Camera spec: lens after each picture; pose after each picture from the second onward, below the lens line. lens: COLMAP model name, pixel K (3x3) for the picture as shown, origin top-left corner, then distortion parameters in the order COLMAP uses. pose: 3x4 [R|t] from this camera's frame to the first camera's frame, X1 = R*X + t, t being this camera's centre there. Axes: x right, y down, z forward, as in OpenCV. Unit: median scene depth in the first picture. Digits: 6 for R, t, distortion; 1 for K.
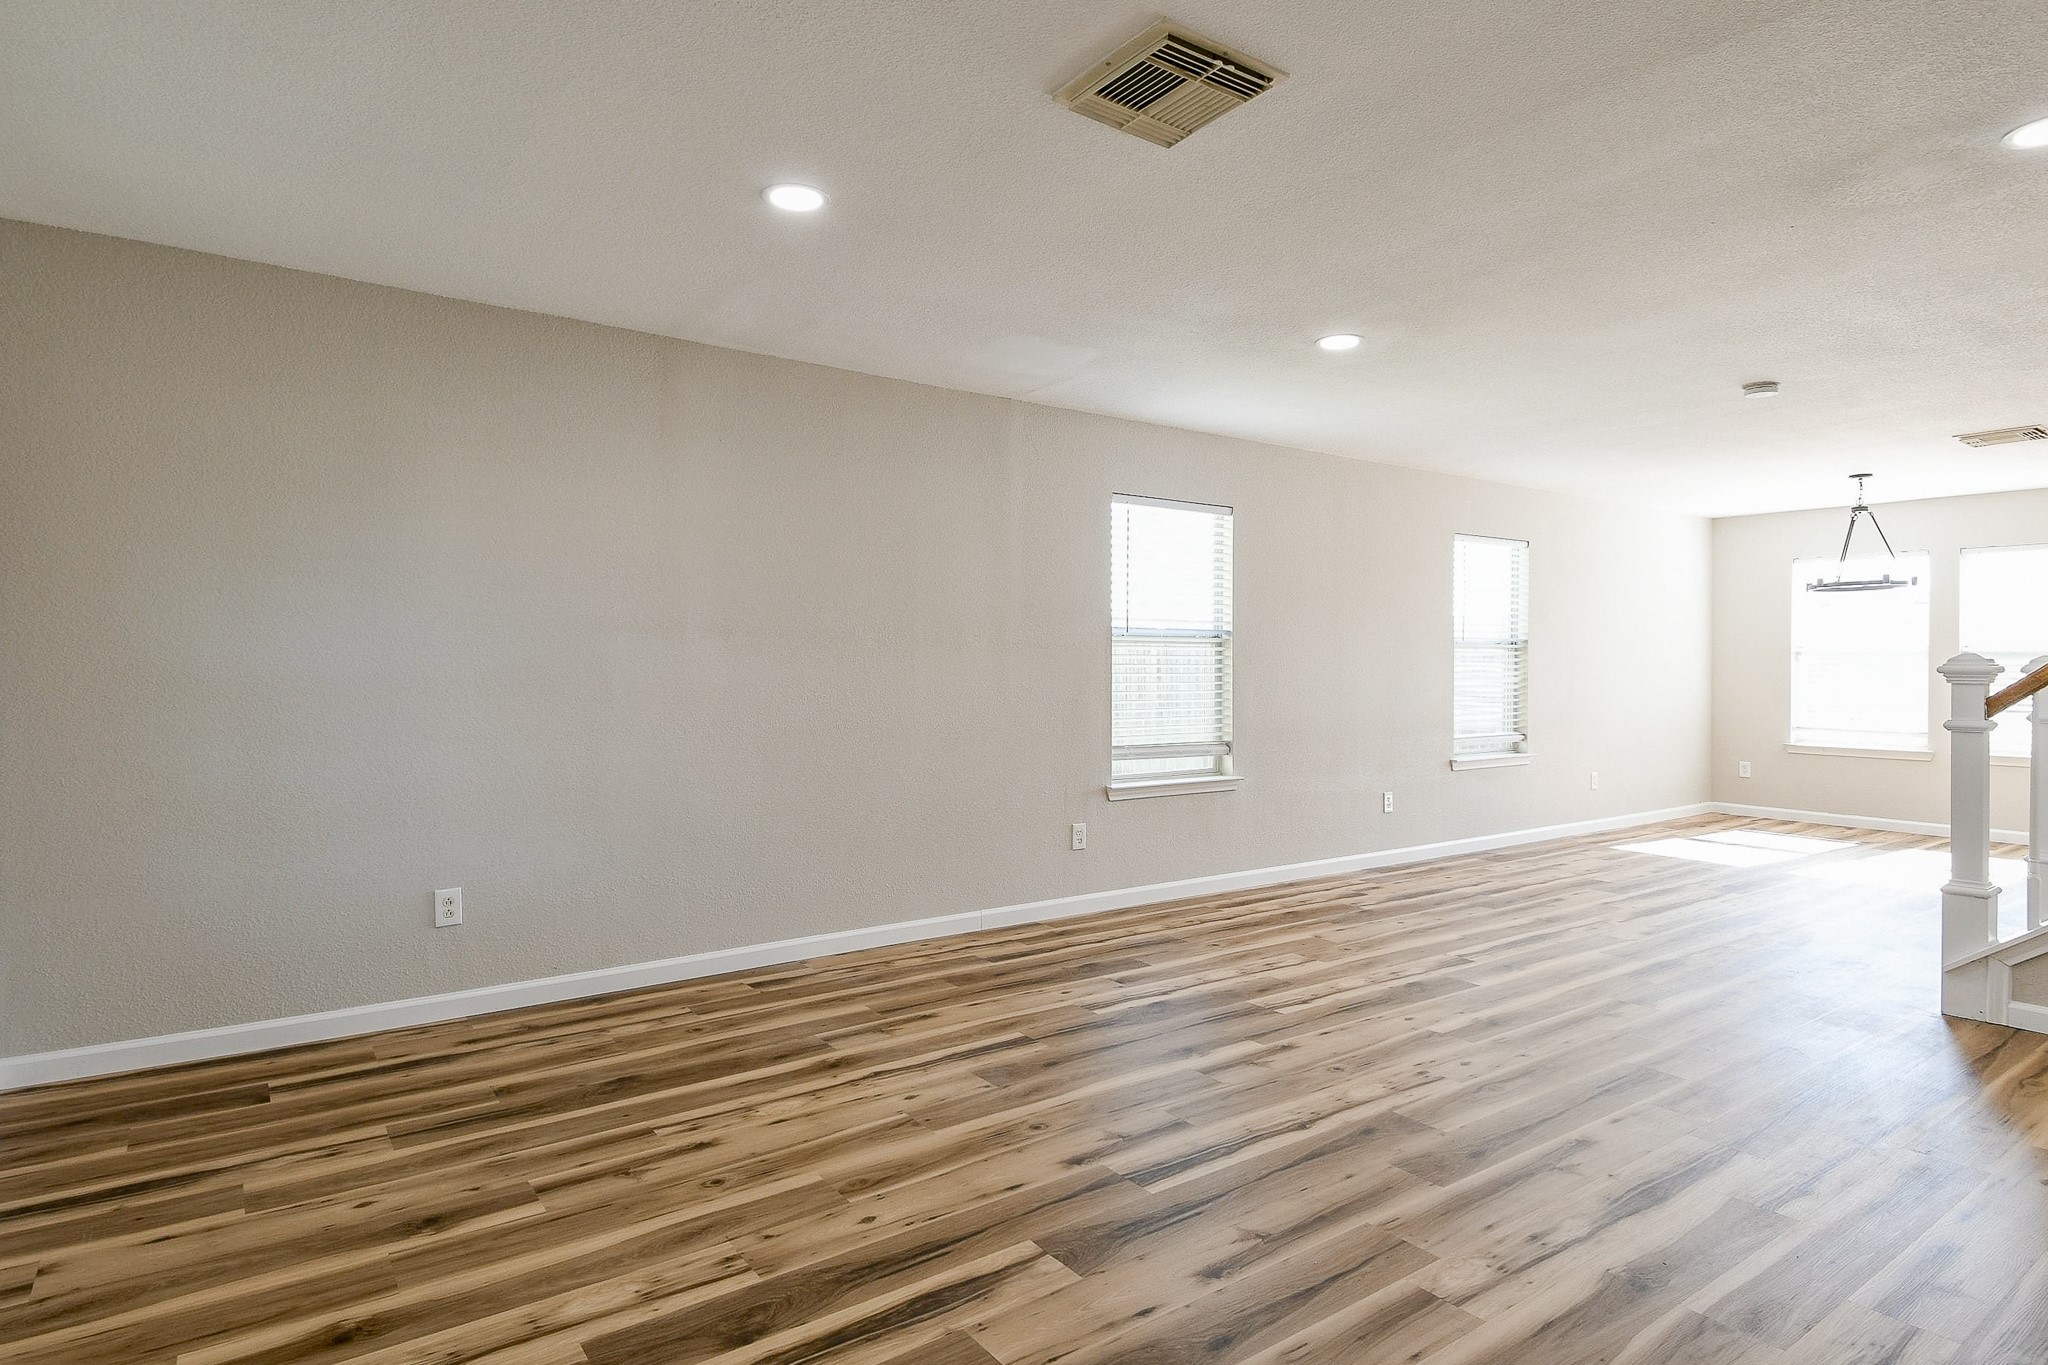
lens RADIAL K [[1103.0, 0, 1008.8], [0, 1103.0, 677.3], [0, 0, 1]] dist [0.045419, -0.036978]
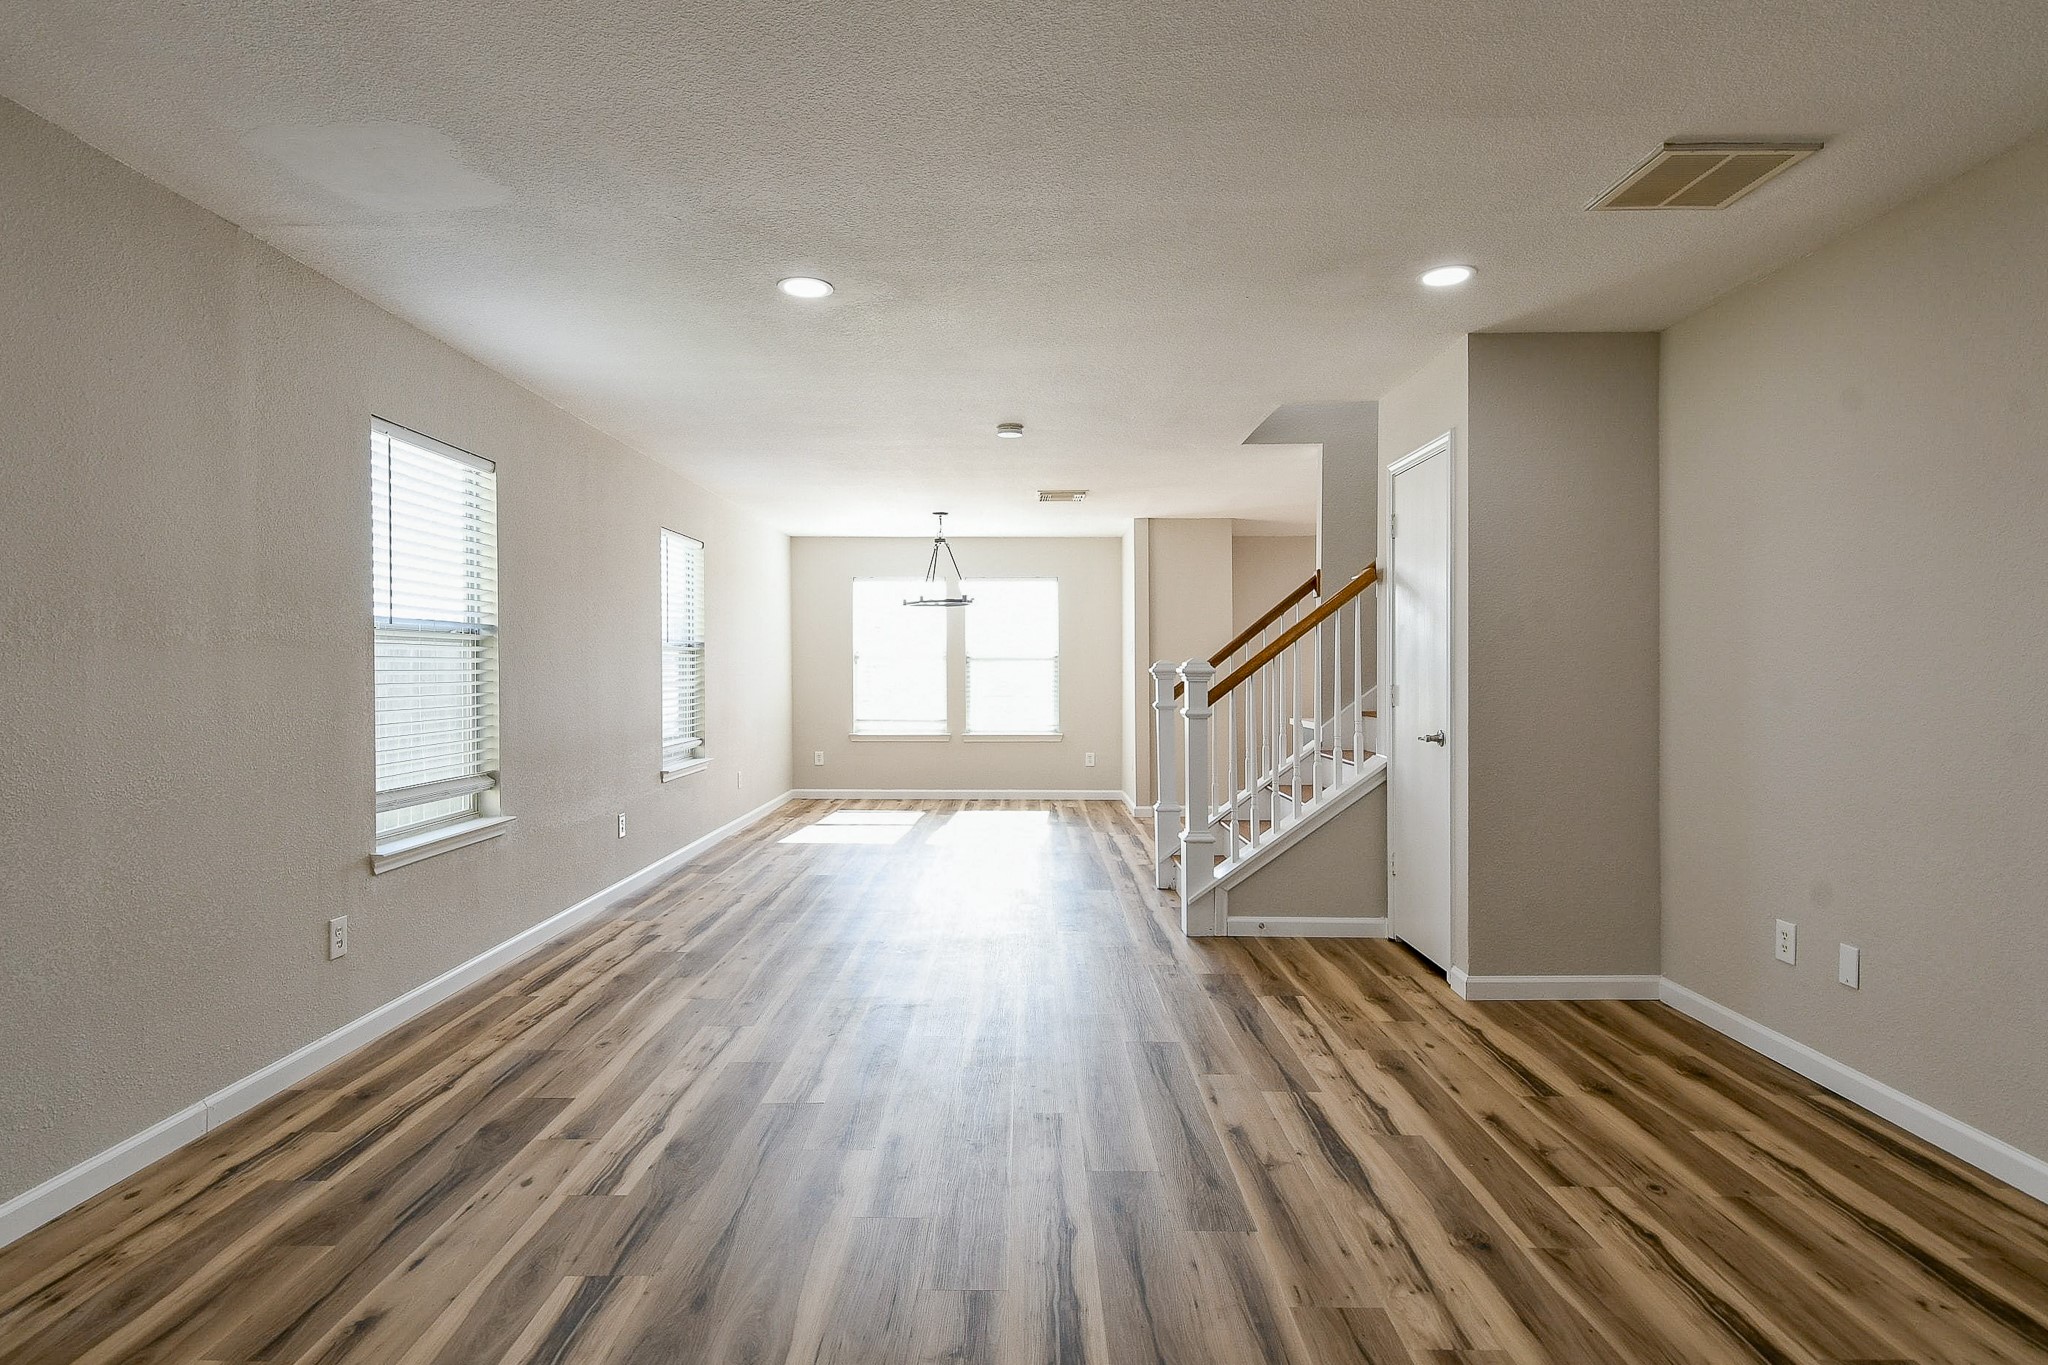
lens RADIAL K [[1103.0, 0, 1008.8], [0, 1103.0, 677.3], [0, 0, 1]] dist [0.045419, -0.036978]
pose [[0.589798, -0.011663, 0.807466, -0.270647], [0.012828, 0.999905, 0.005072, -0.007616], [-0.807449, 0.007367, 0.589892, 0.346609]]
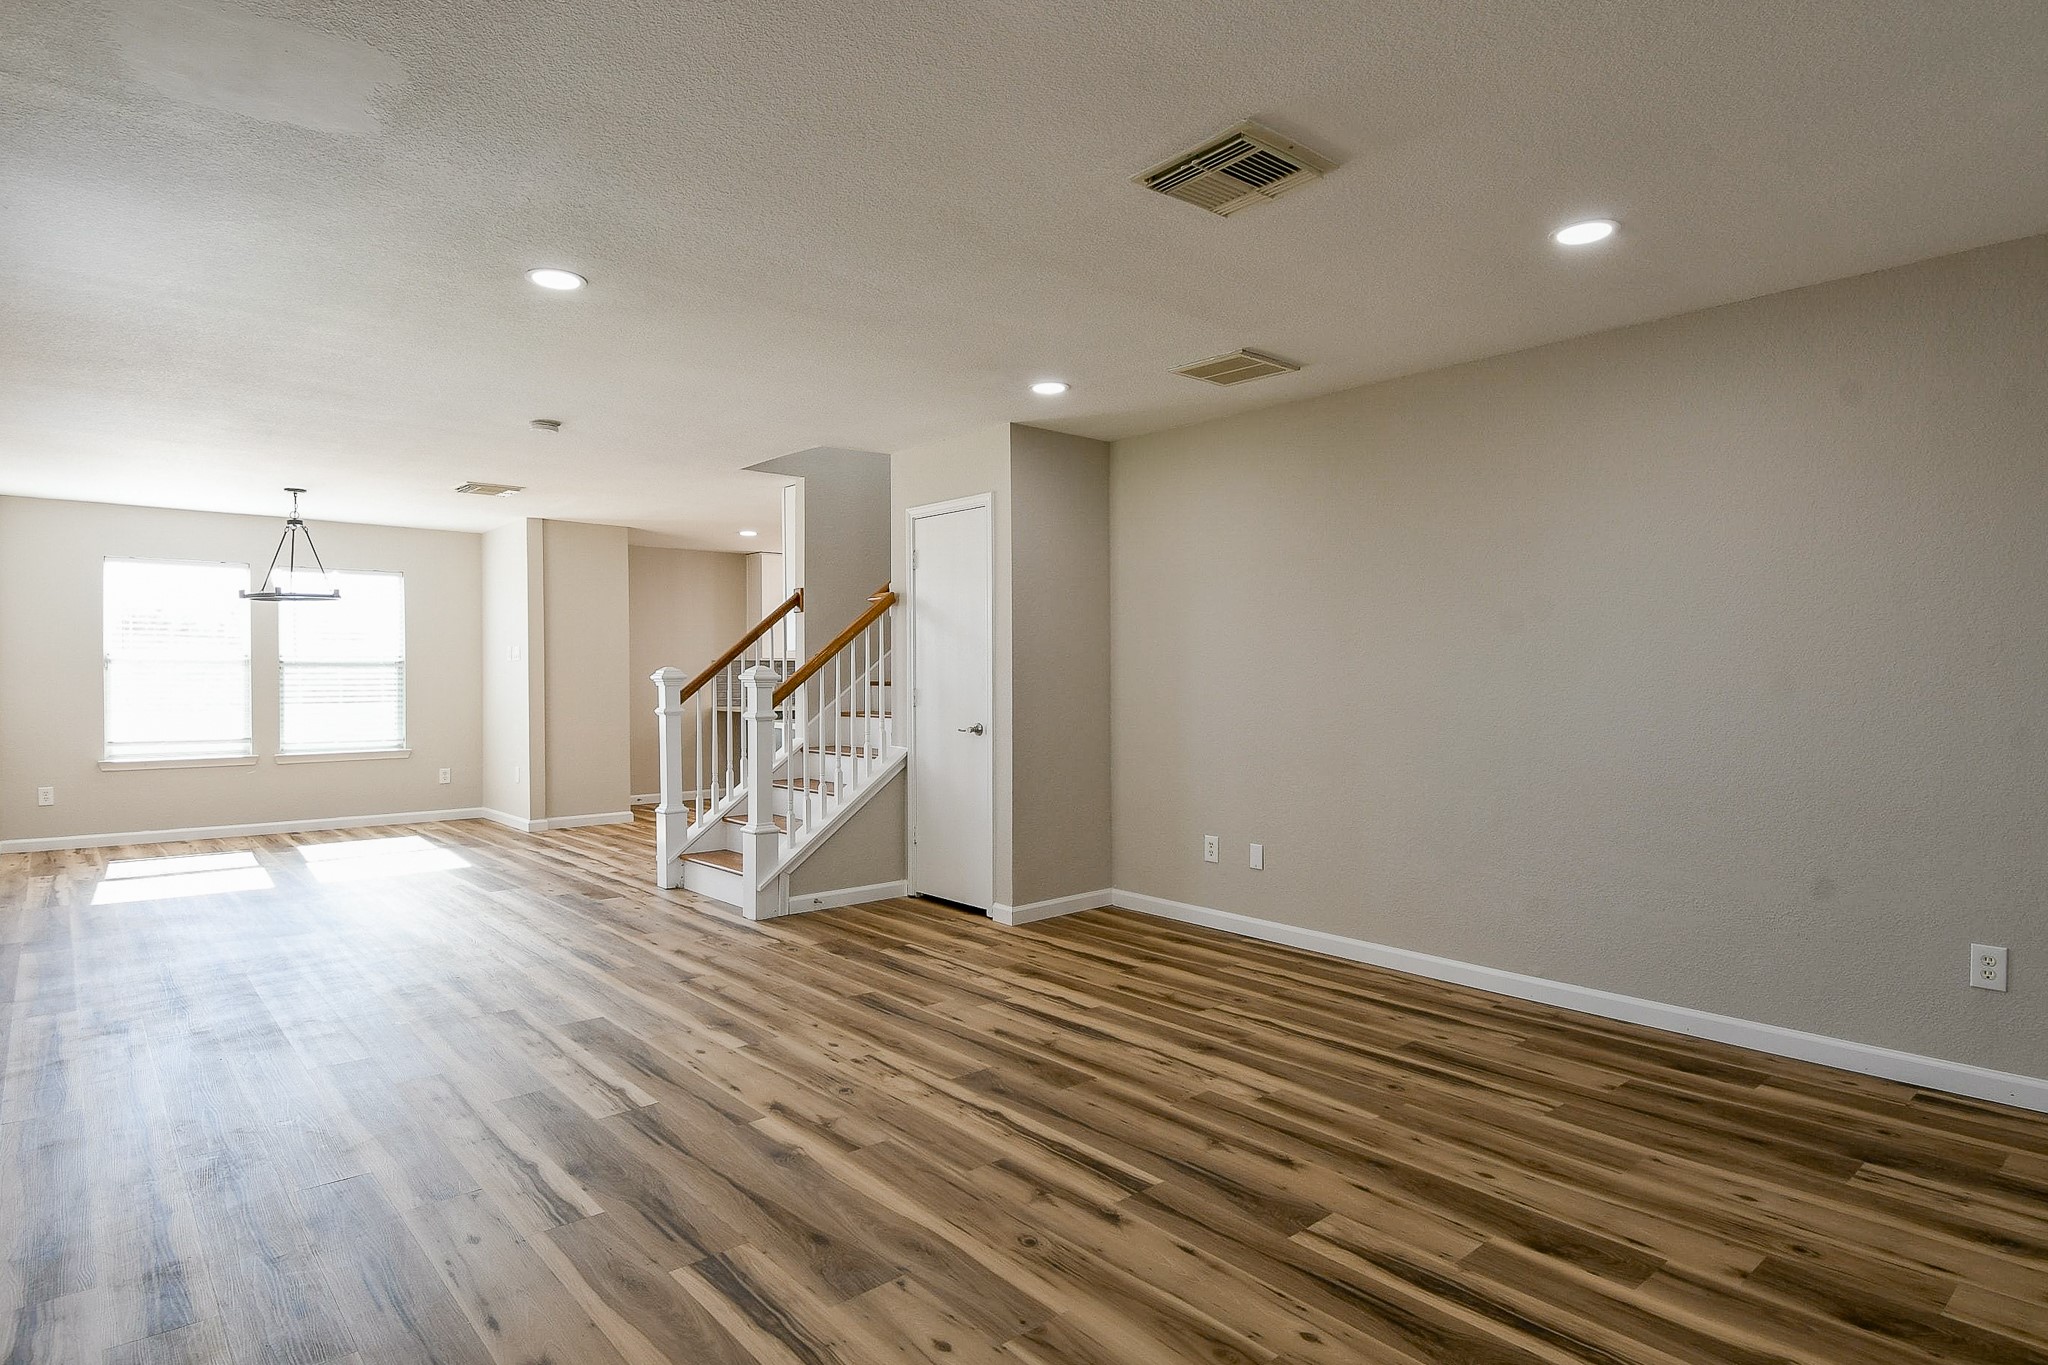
lens RADIAL K [[1103.0, 0, 1008.8], [0, 1103.0, 677.3], [0, 0, 1]] dist [0.045419, -0.036978]
pose [[-0.094922, -0.005297, 0.995471, -0.498431], [0.010918, 0.999920, 0.006362, -0.010699], [-0.995425, 0.011473, -0.094856, 0.687341]]
